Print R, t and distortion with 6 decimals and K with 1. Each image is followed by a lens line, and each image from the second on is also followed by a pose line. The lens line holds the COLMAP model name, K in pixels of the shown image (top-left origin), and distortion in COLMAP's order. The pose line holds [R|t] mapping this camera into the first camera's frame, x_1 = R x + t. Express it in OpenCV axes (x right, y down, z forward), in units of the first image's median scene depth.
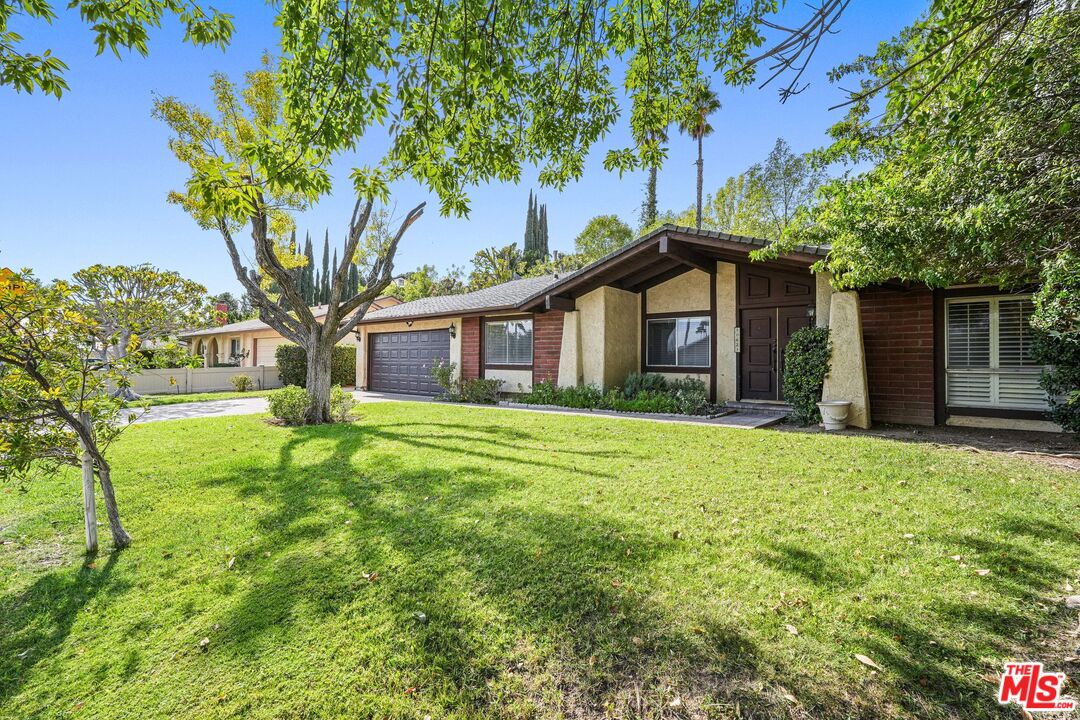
lens RADIAL K [[476.9, 0, 539.9], [0, 476.9, 356.5], [0, 0, 1]] dist [-0.007266, 0.002905]
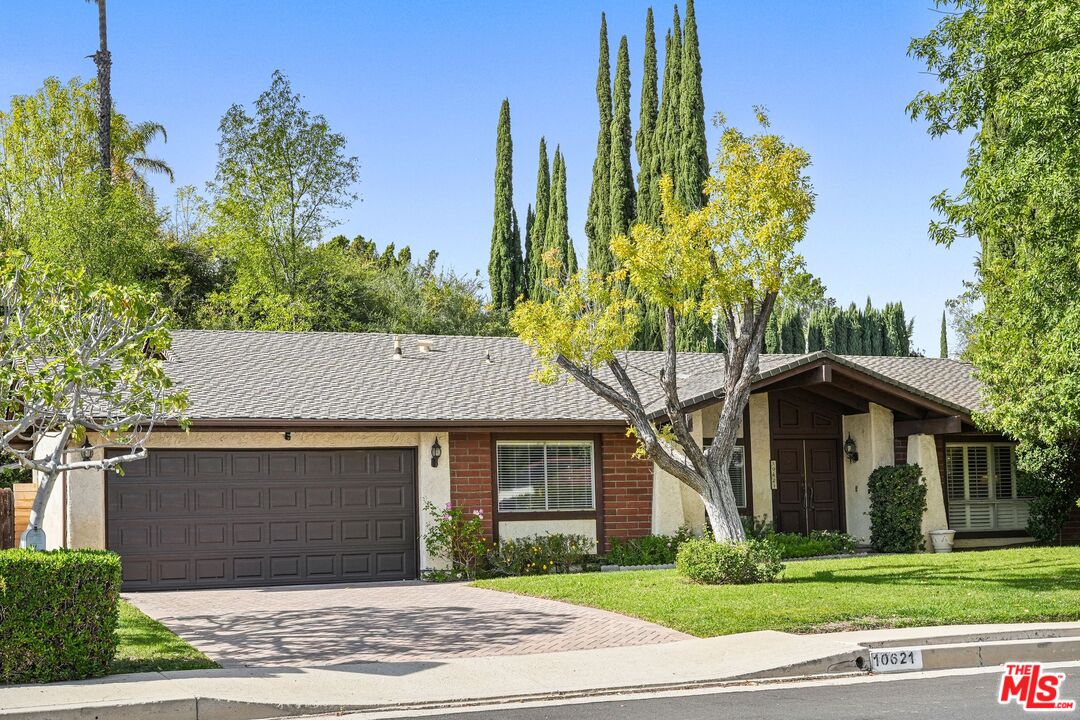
lens RADIAL K [[1468.6, 0, 539.4], [0, 1468.6, 361.4], [0, 0, 1]] dist [-0.030574, 0.000000]
pose [[0.460996, 0.072596, 0.884428, -1.920662], [0.016715, 0.995761, -0.090448, -0.005351], [-0.887245, 0.056480, 0.457829, 0.135351]]
